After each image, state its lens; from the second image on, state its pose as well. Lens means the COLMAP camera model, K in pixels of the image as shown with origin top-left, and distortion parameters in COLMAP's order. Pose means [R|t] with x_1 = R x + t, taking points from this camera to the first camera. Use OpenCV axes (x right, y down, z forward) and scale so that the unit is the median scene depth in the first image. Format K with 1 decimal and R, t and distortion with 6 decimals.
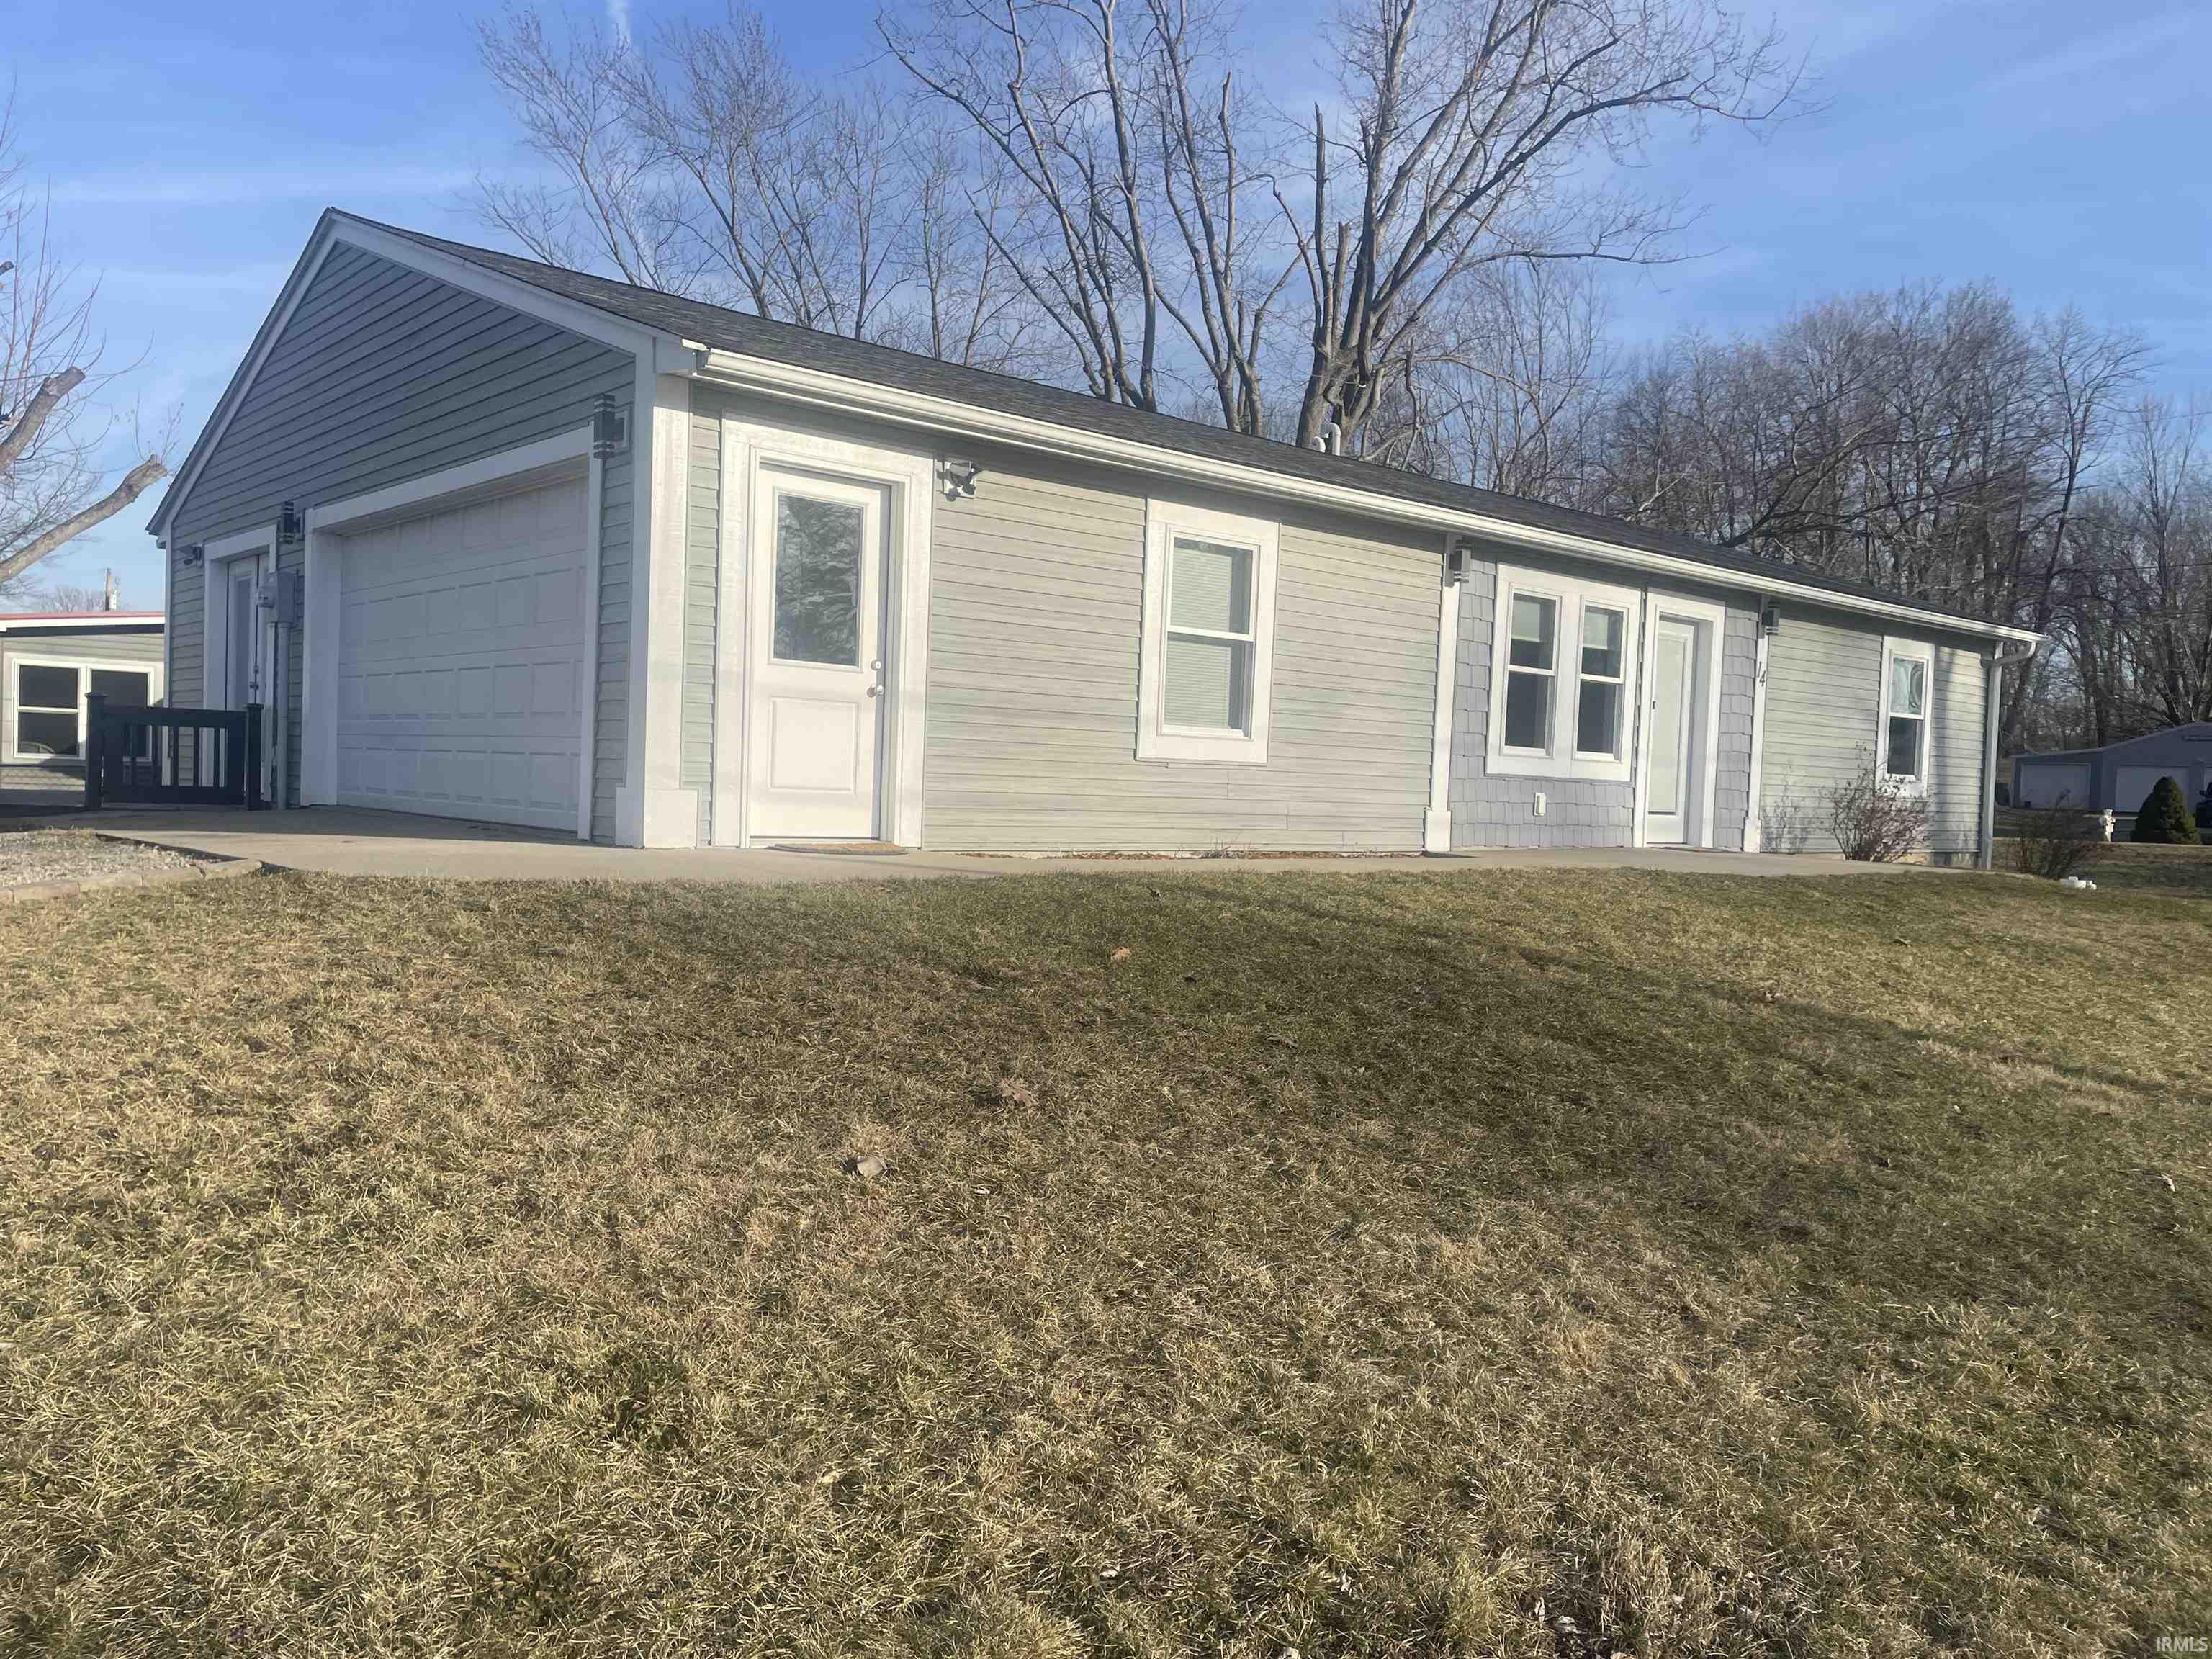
lens RADIAL K [[1676.0, 0, 1104.9], [0, 1676.0, 832.4], [0, 0, 1]] dist [0.044723, -0.004804]
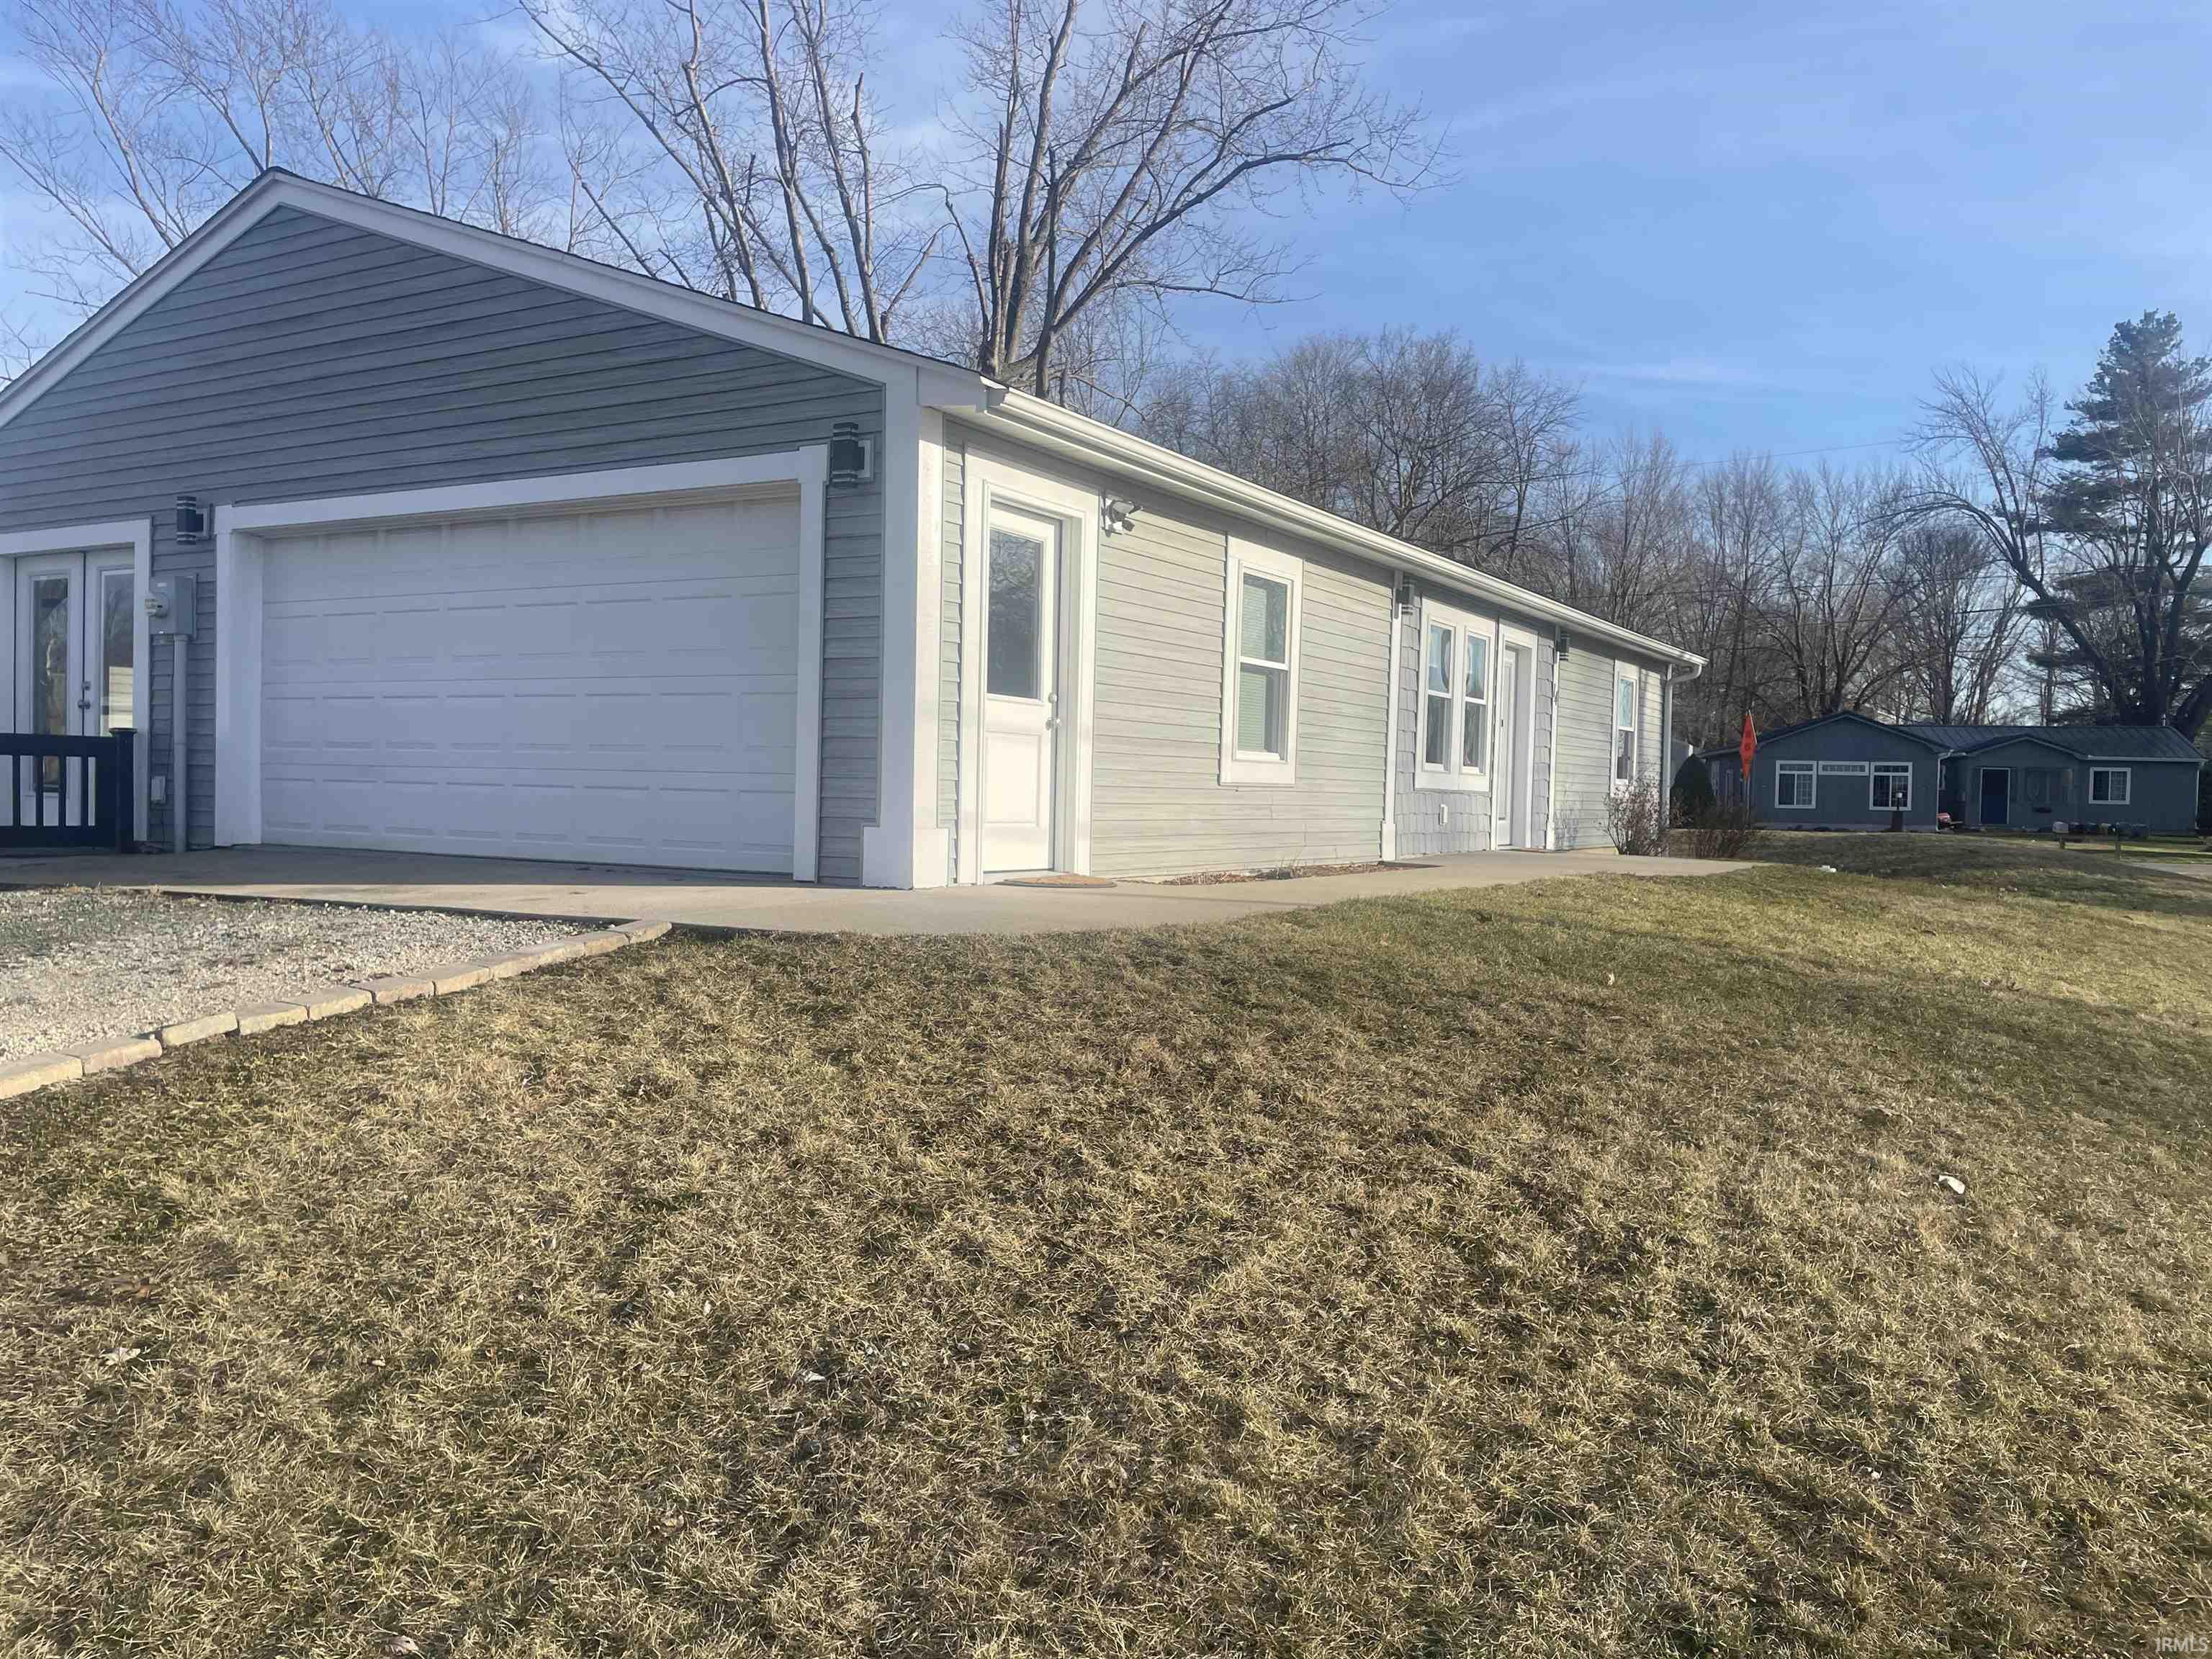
lens RADIAL K [[1684.2, 0, 1107.7], [0, 1684.2, 828.5], [0, 0, 1]] dist [0.051373, 0.005607]
pose [[0.946930, -0.022943, 0.320619, -0.339243], [0.022875, 0.999730, 0.003979, -0.019123], [-0.320624, 0.003566, 0.947200, 0.022919]]
